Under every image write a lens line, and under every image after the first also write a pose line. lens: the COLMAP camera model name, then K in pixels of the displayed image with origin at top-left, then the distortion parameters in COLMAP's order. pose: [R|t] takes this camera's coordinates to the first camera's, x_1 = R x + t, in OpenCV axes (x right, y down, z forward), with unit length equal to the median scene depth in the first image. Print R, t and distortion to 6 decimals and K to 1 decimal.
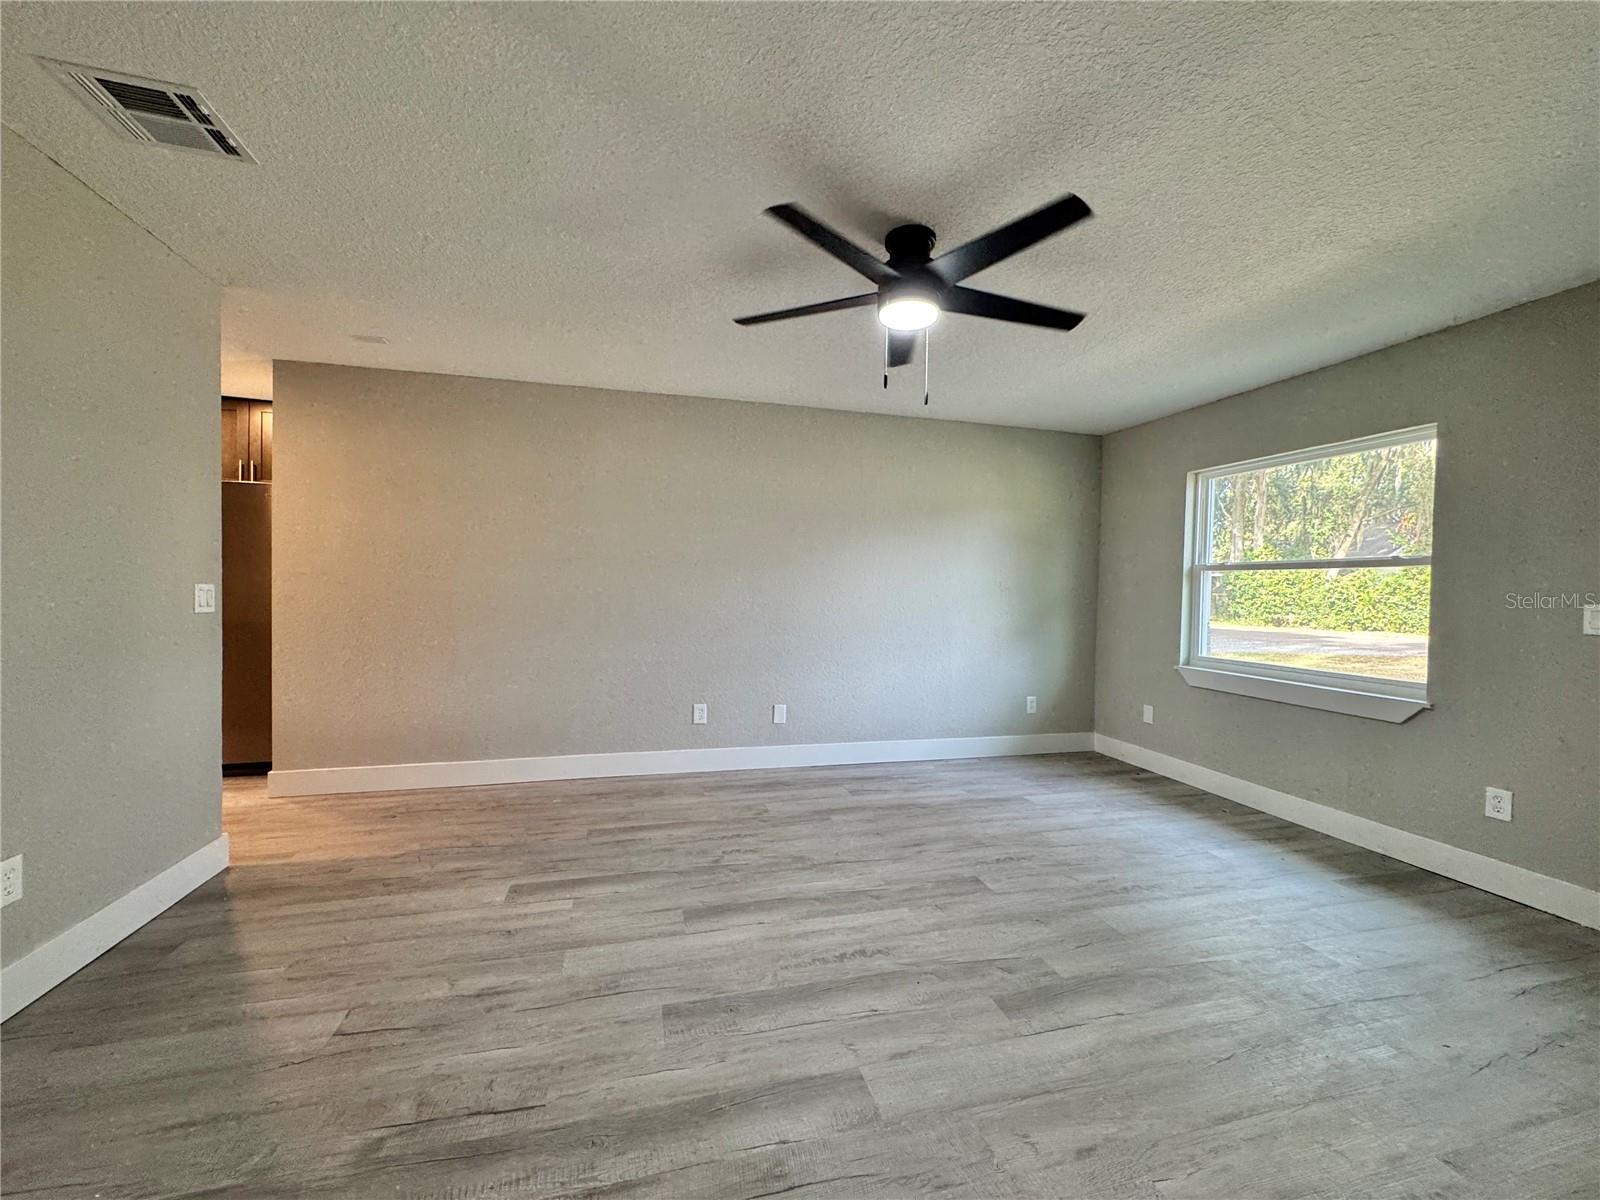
lens RADIAL K [[635.6, 0, 799.4], [0, 635.6, 600.4], [0, 0, 1]] dist [-0.002408, 0.000546]
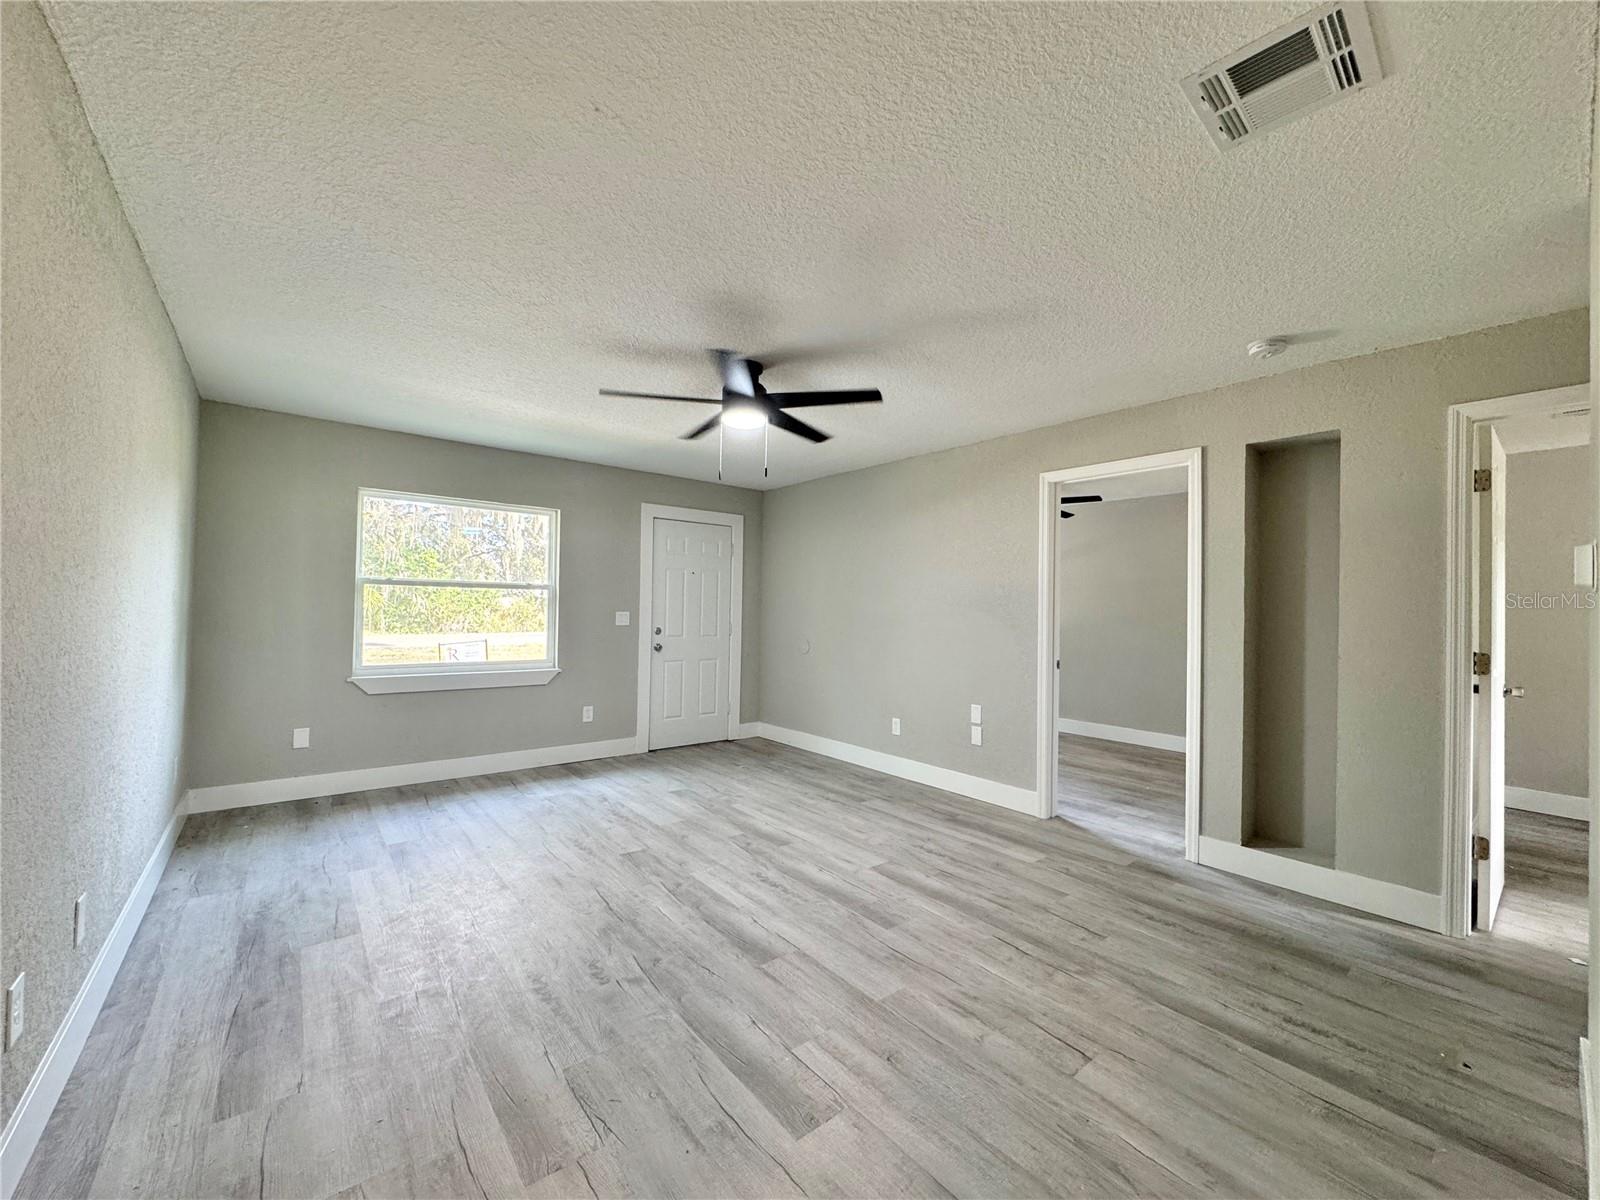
lens RADIAL K [[635.6, 0, 799.4], [0, 635.6, 600.4], [0, 0, 1]] dist [-0.002408, 0.000546]
pose [[-0.407036, -0.013209, 0.913317, -0.833066], [-0.009516, 0.999902, 0.010220, -0.049882], [-0.913363, -0.004531, -0.407122, 1.048563]]
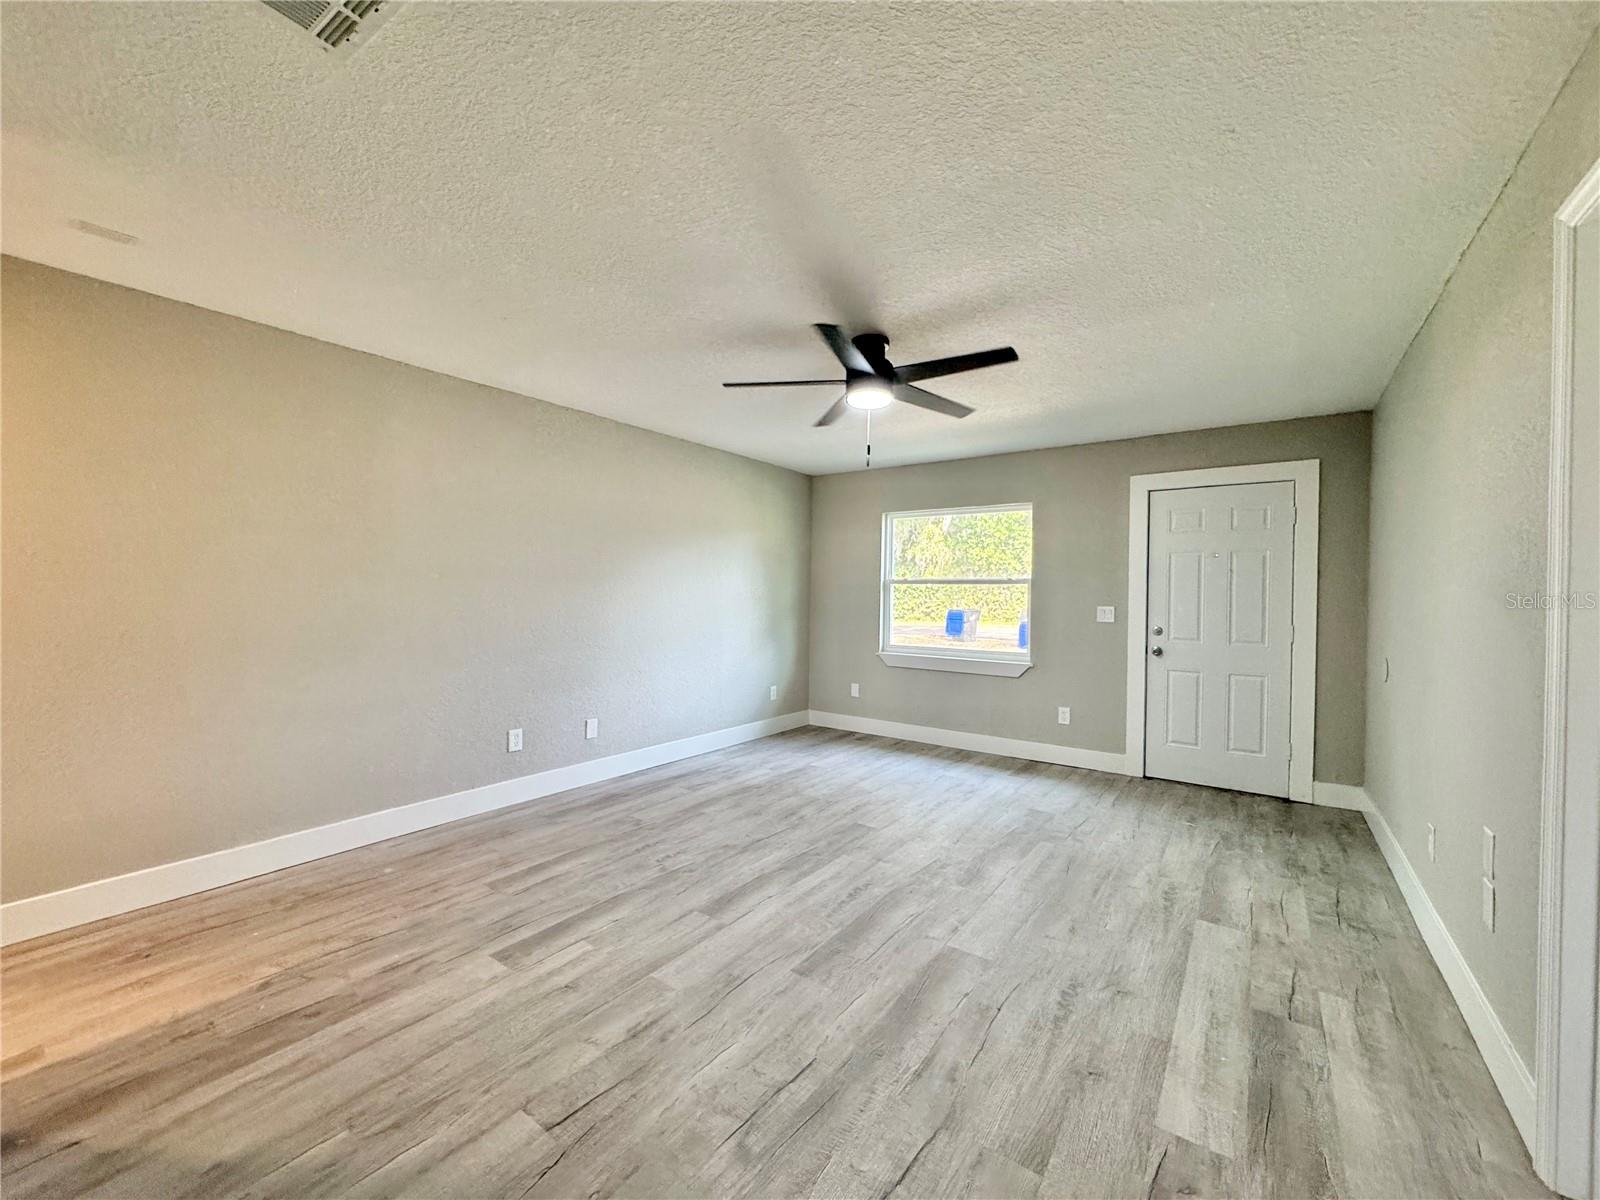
lens RADIAL K [[635.6, 0, 799.4], [0, 635.6, 600.4], [0, 0, 1]] dist [-0.002408, 0.000546]
pose [[0.775192, -0.015055, 0.631547, -0.561995], [0.013875, 0.999881, 0.006805, -0.030416], [-0.631574, 0.003487, 0.775308, 0.050105]]
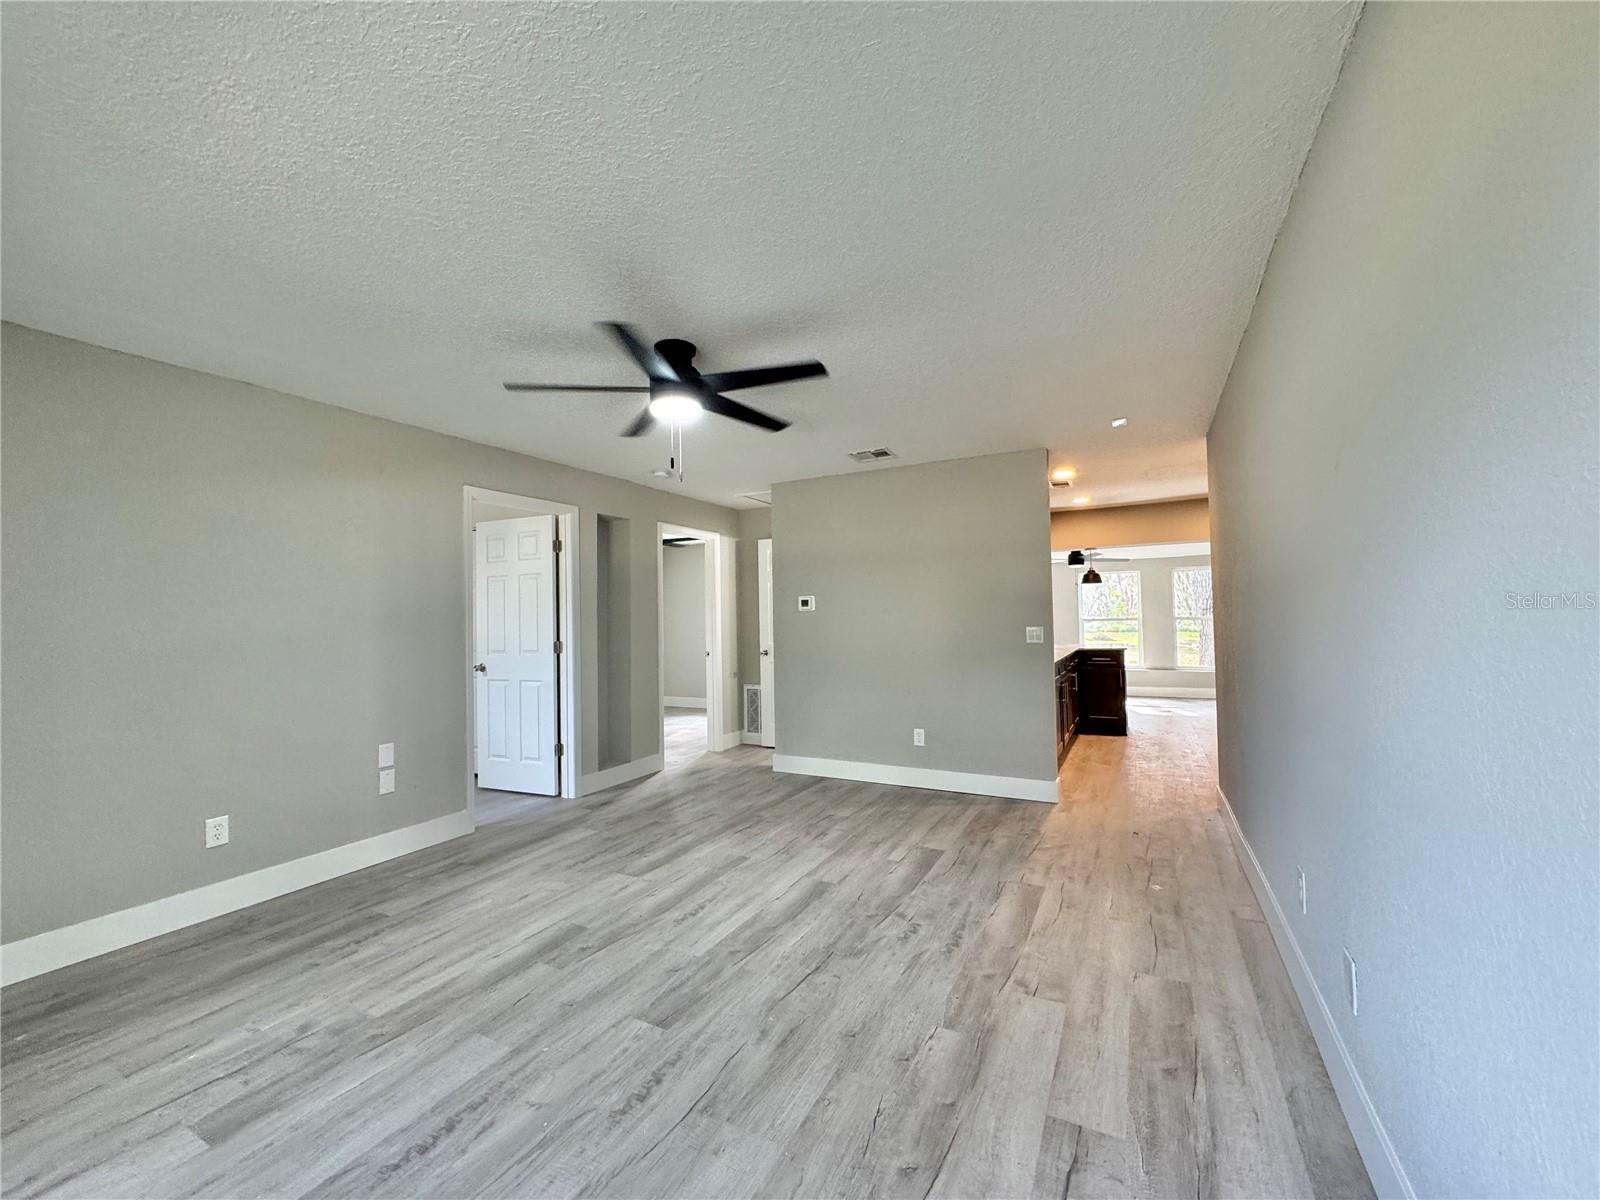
lens RADIAL K [[635.6, 0, 799.4], [0, 635.6, 600.4], [0, 0, 1]] dist [-0.002408, 0.000546]
pose [[-0.683696, -0.026144, -0.729298, 0.639786], [-0.006780, 0.999542, -0.029476, -0.034874], [0.729735, -0.015208, -0.683560, 1.439734]]
